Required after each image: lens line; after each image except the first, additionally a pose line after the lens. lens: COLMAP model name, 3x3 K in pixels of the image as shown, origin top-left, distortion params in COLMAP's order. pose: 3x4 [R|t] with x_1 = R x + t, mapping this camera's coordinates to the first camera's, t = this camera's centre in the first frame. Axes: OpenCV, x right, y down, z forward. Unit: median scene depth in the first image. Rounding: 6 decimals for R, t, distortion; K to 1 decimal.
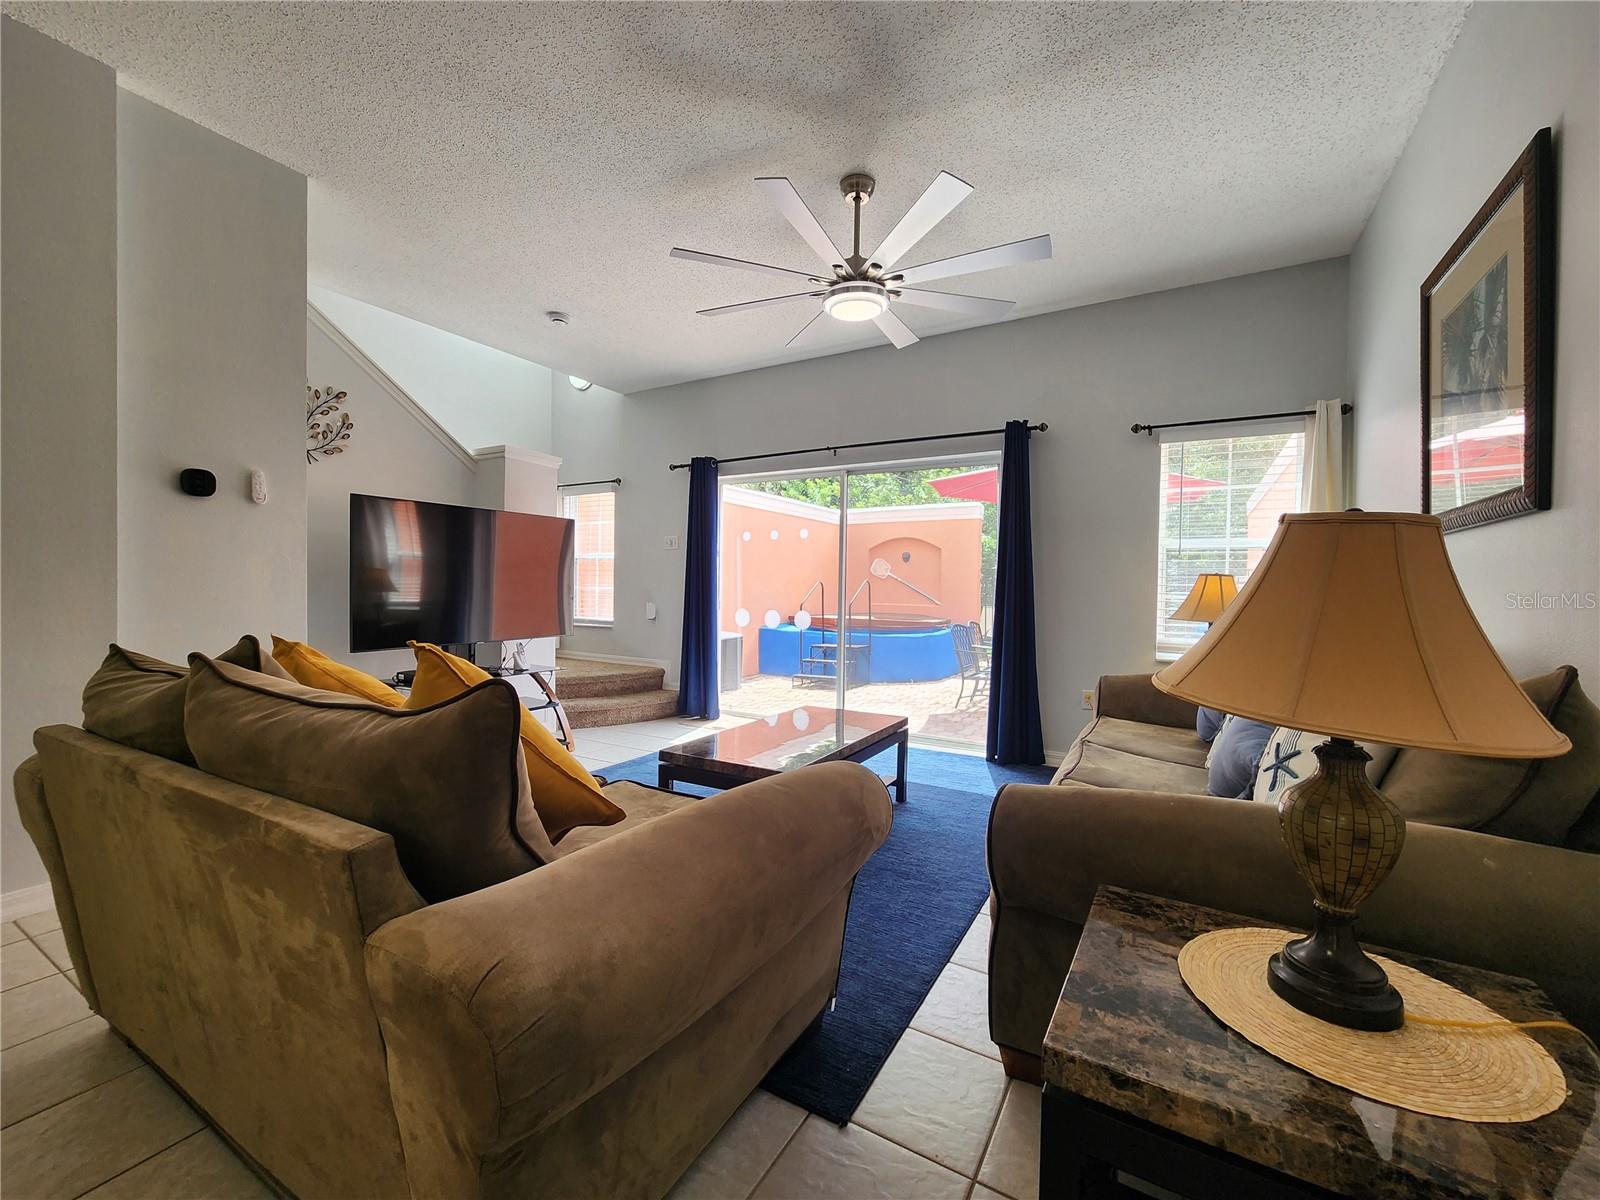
lens RADIAL K [[656.6, 0, 800.0], [0, 656.6, 600.0], [0, 0, 1]] dist [-0.000080, 0.000254]
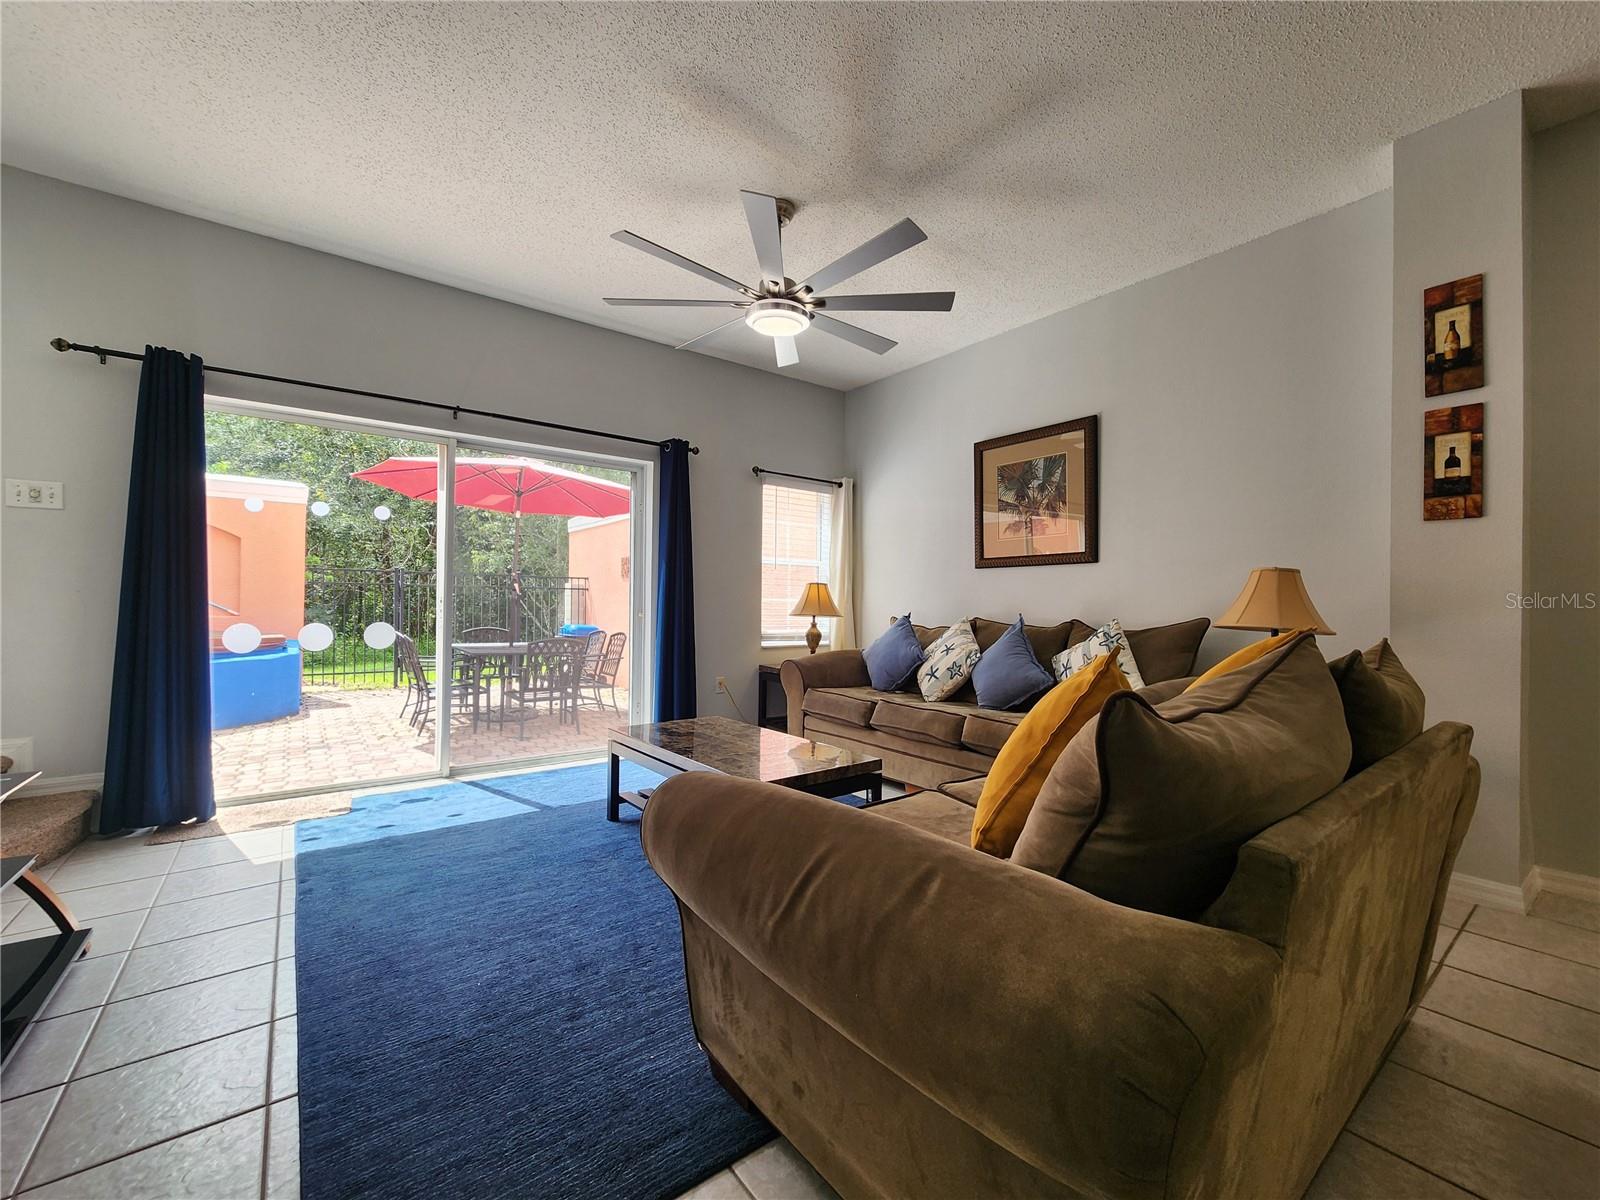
lens RADIAL K [[656.6, 0, 800.0], [0, 656.6, 600.0], [0, 0, 1]] dist [-0.000080, 0.000254]
pose [[0.374659, -0.003021, 0.927158, -0.659658], [0.012696, 0.999918, -0.001872, -0.000227], [-0.927076, 0.012473, 0.374667, 0.435516]]
